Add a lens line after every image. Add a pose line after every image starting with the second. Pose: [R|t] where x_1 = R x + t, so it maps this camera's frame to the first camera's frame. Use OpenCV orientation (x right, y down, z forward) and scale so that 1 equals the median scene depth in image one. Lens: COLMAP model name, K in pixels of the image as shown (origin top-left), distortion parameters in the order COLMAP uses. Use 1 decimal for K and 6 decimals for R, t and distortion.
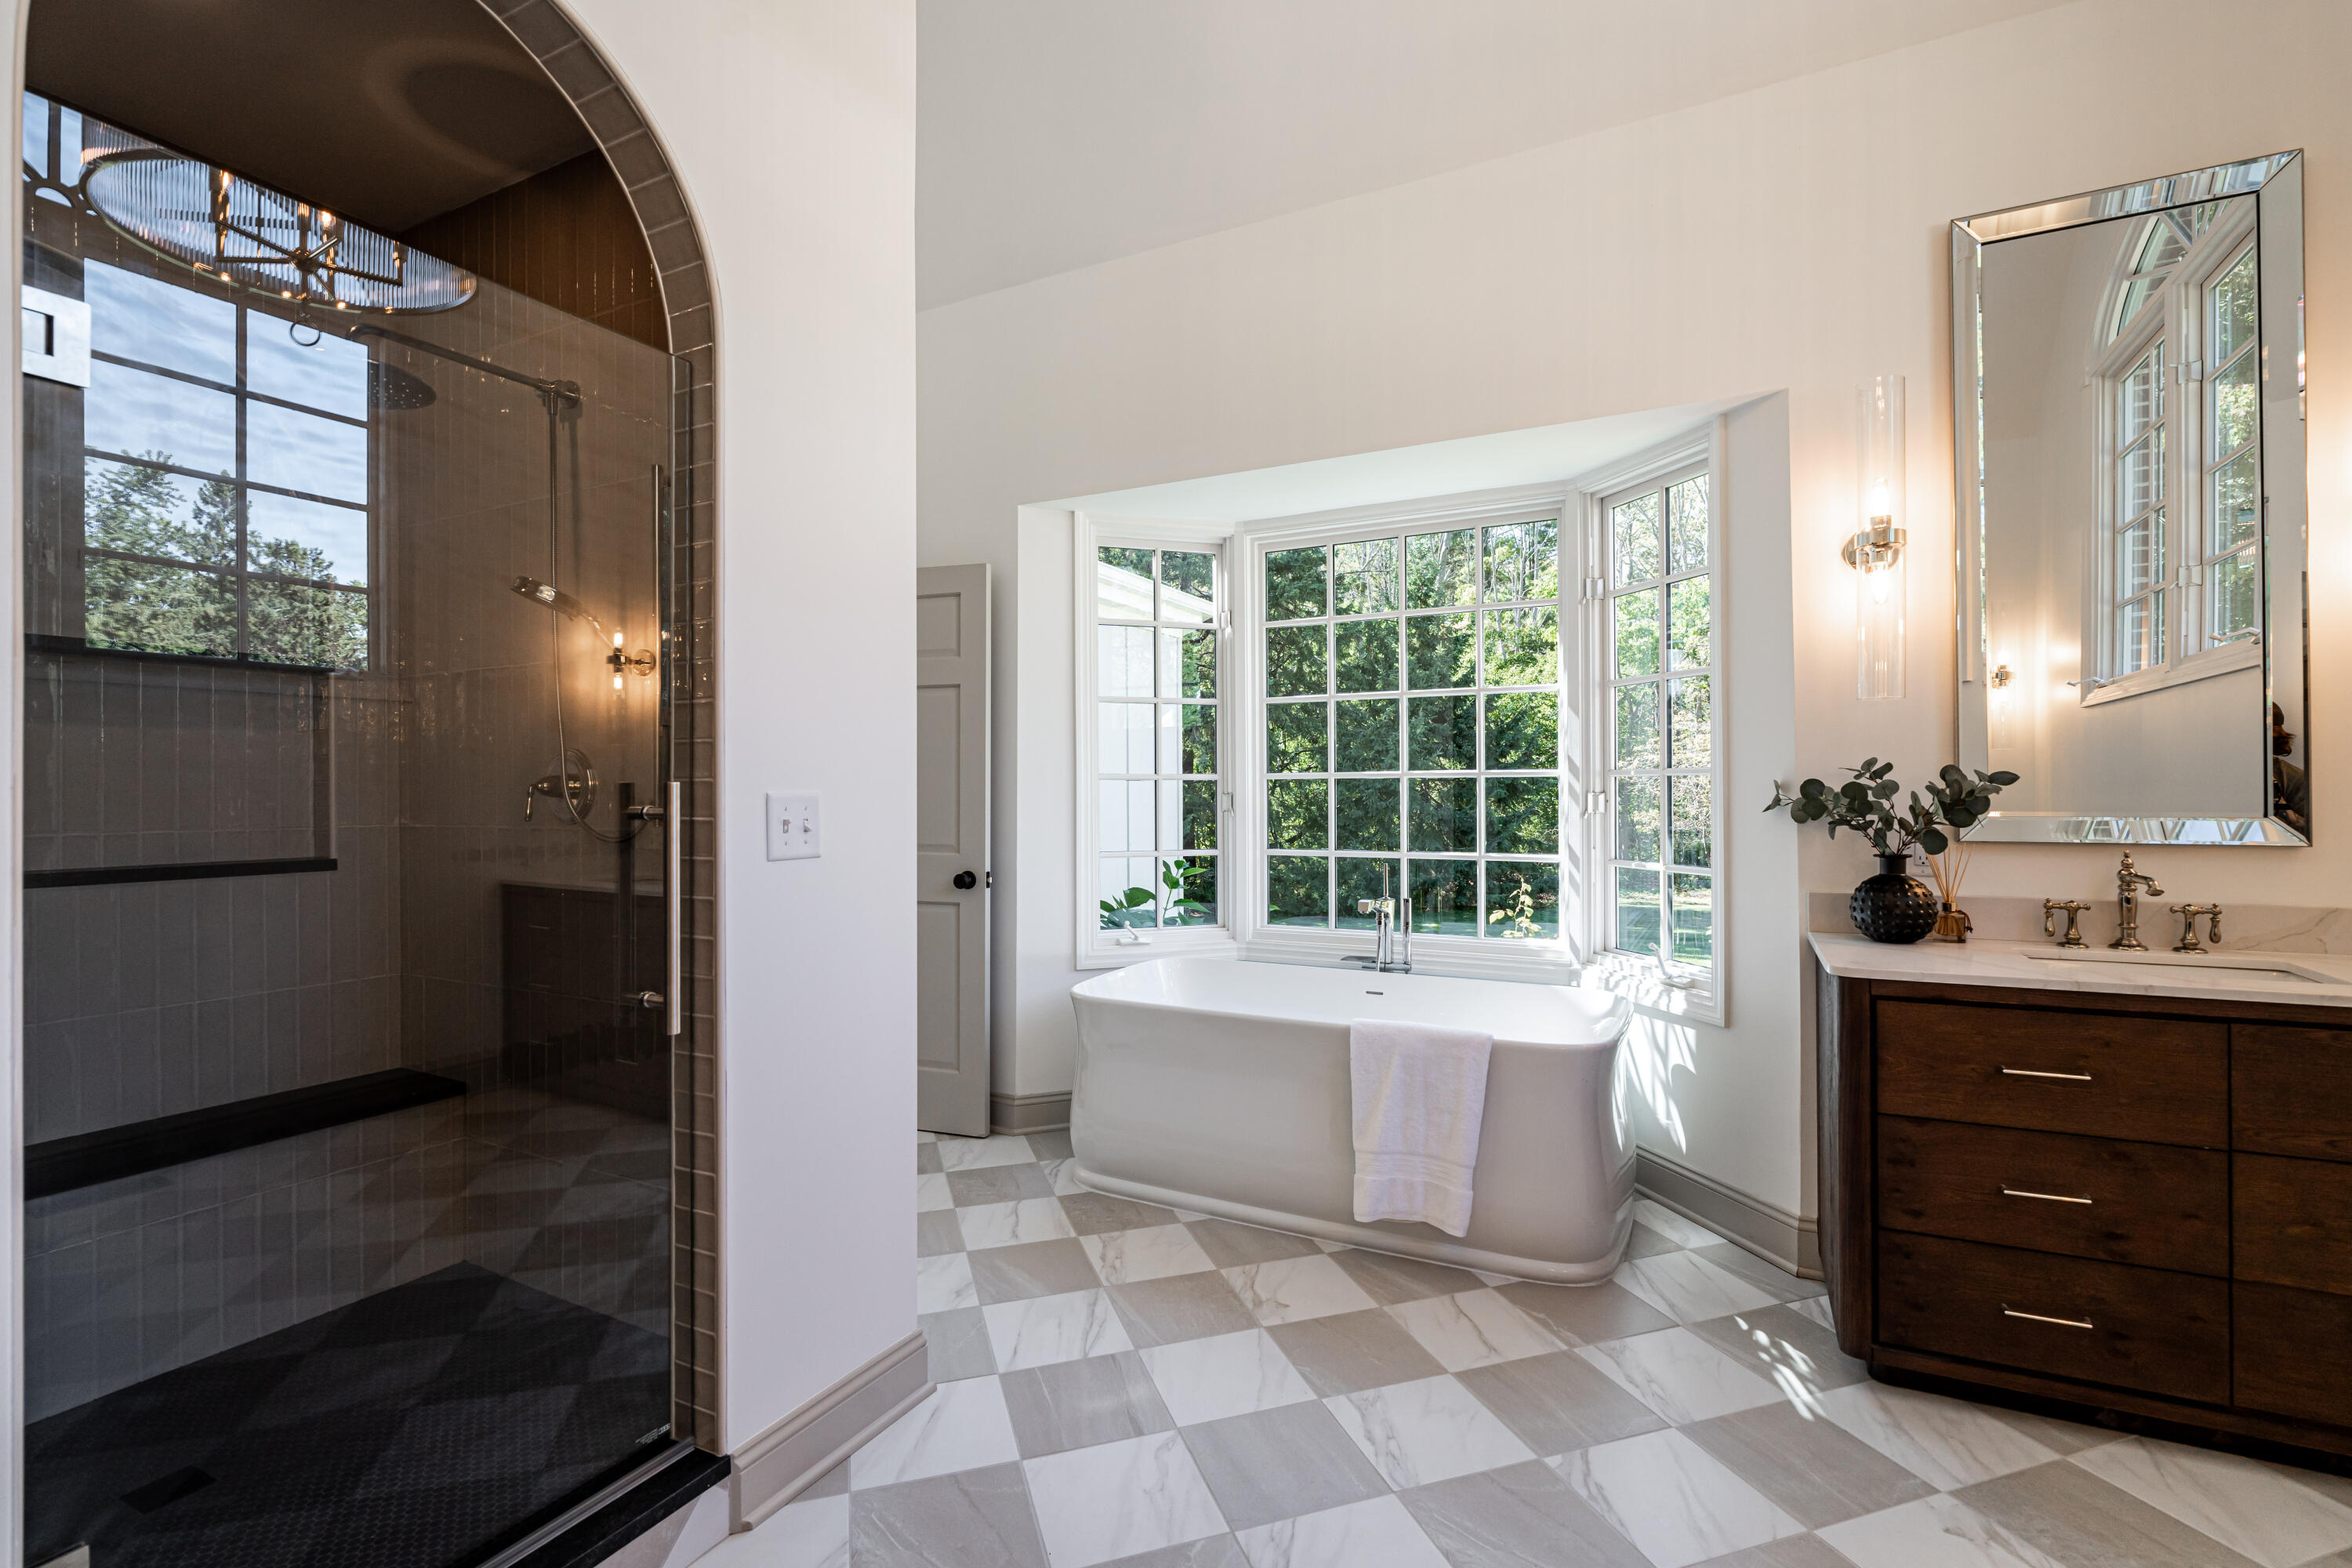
lens RADIAL K [[1059.7, 0, 1177.6], [0, 1059.7, 788.4], [0, 0, 1]] dist [-0.004728, 0.001349]
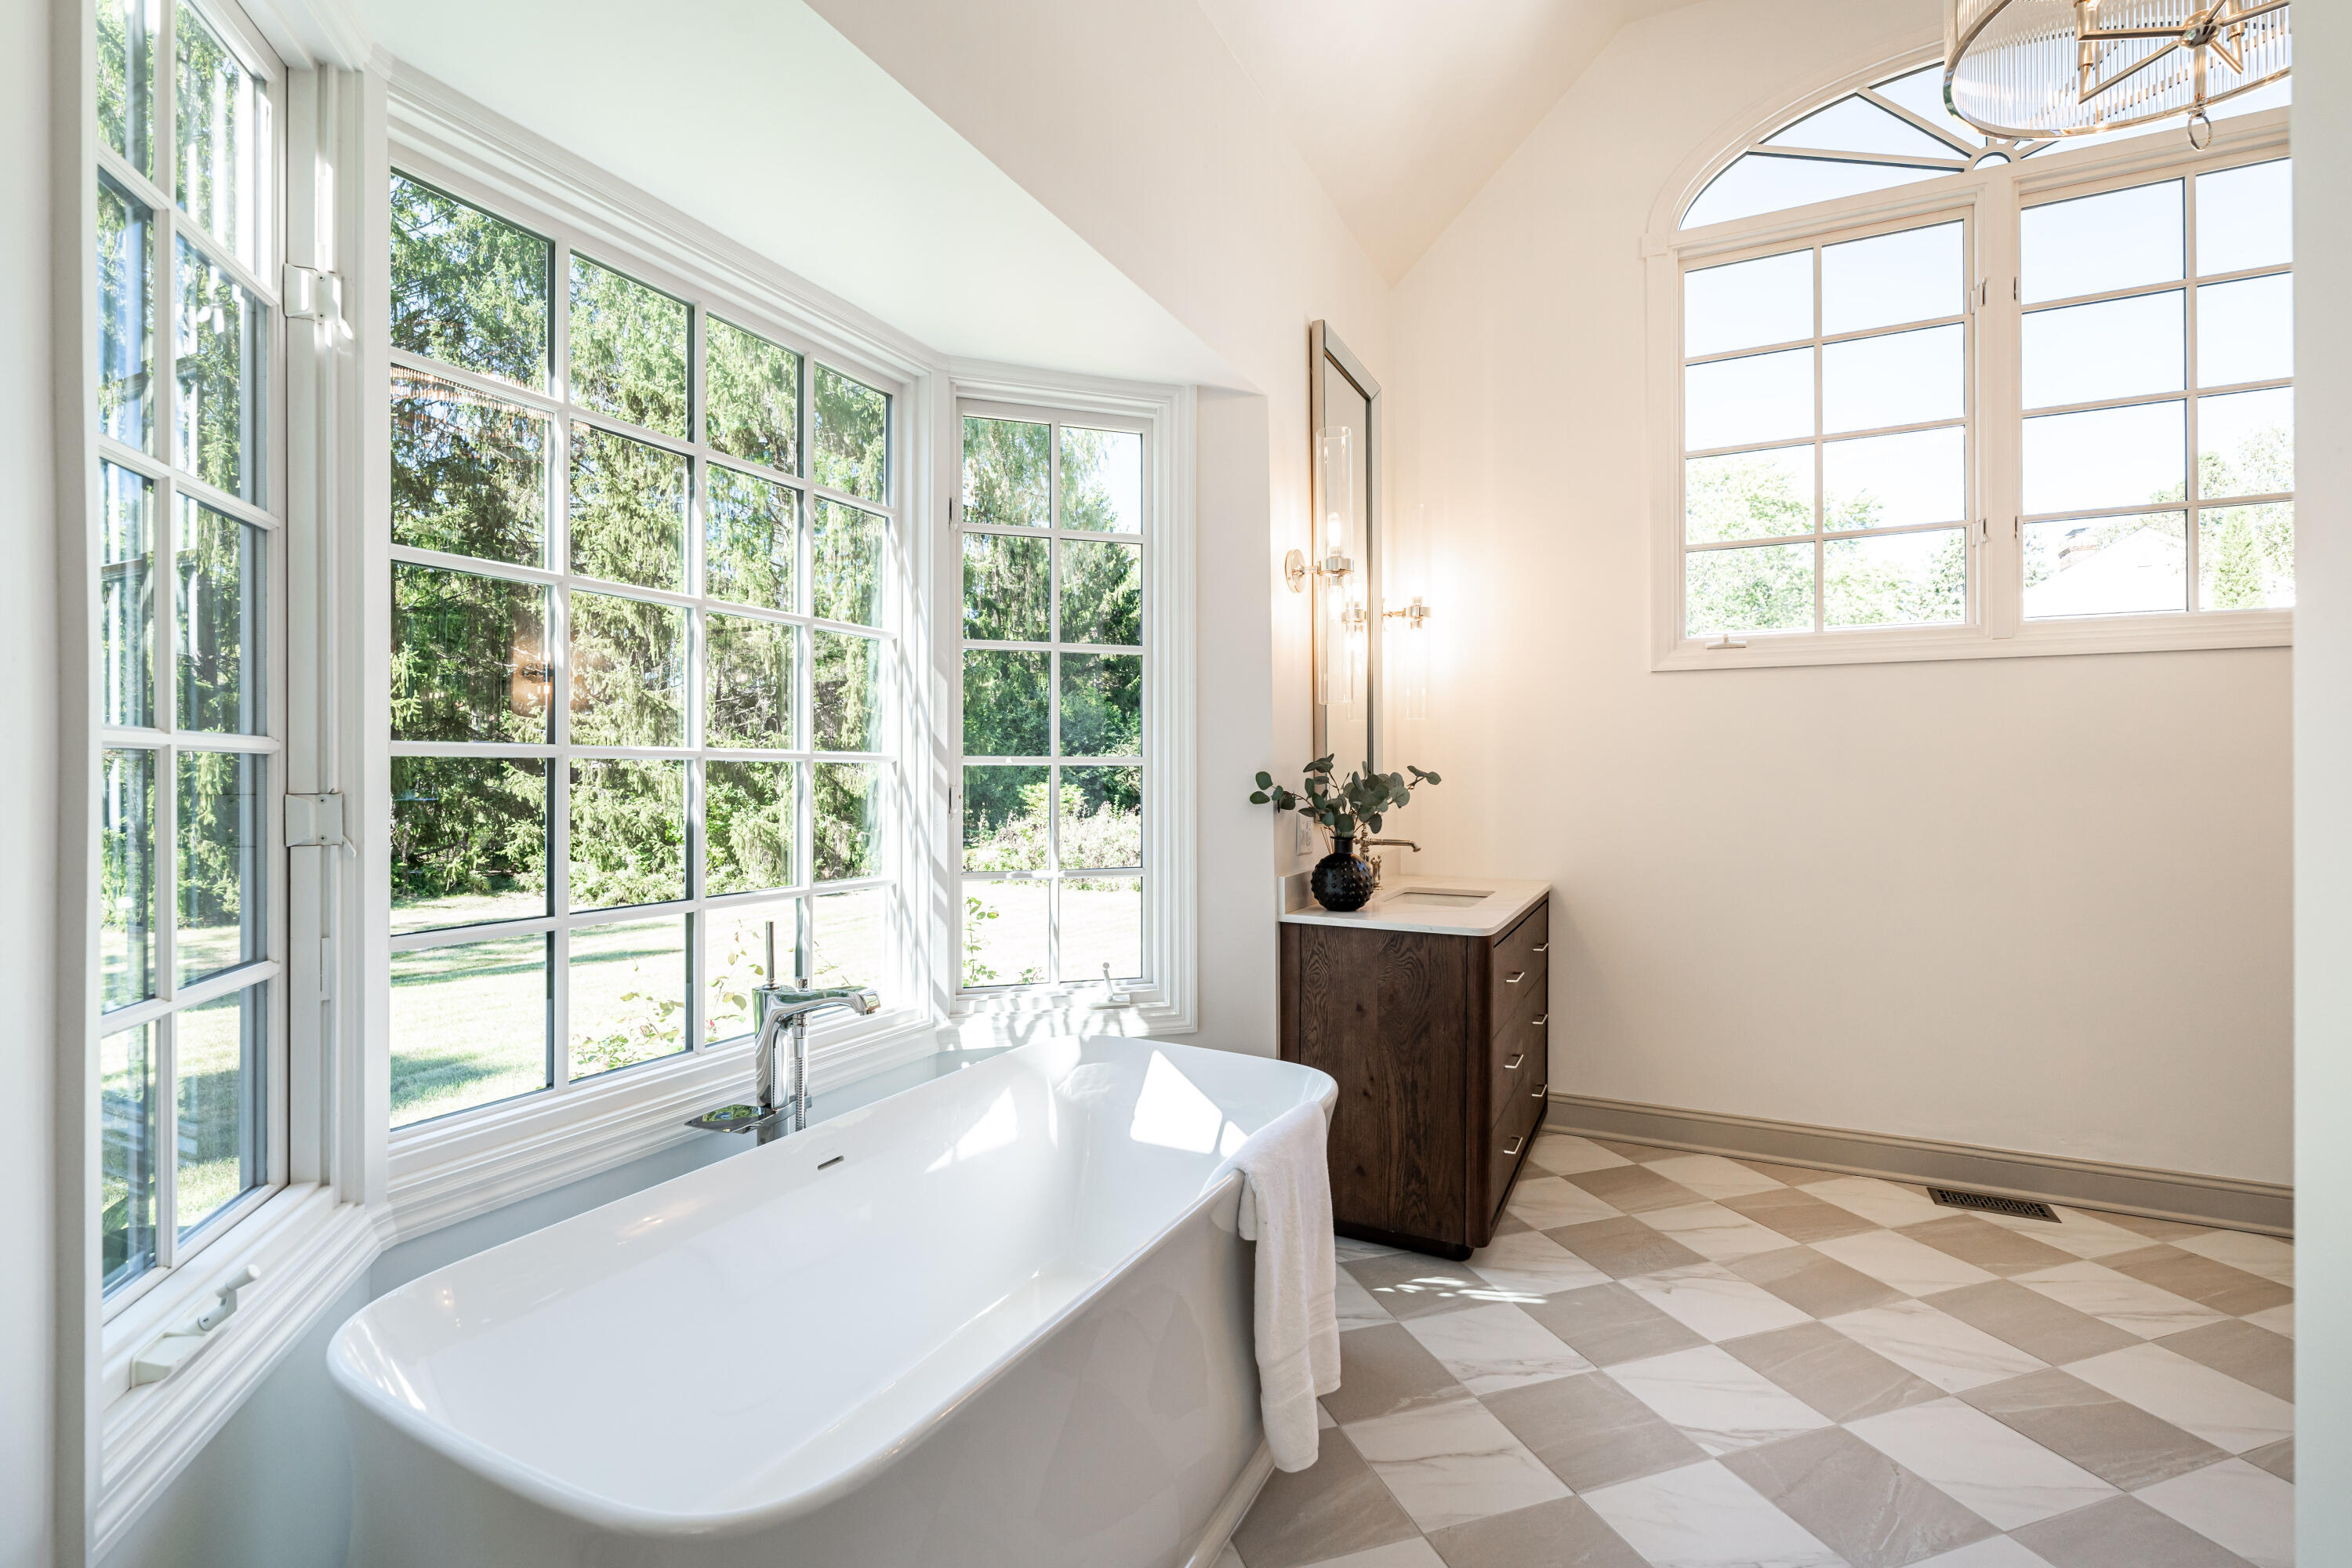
lens RADIAL K [[1059.7, 0, 1173.7], [0, 1059.7, 776.6], [0, 0, 1]] dist [-0.004728, 0.001349]
pose [[-0.013968, 0.001550, 0.999901, -0.537231], [-0.001449, 0.999998, -0.001571, -0.001451], [-0.999901, -0.001471, -0.013966, 1.277136]]
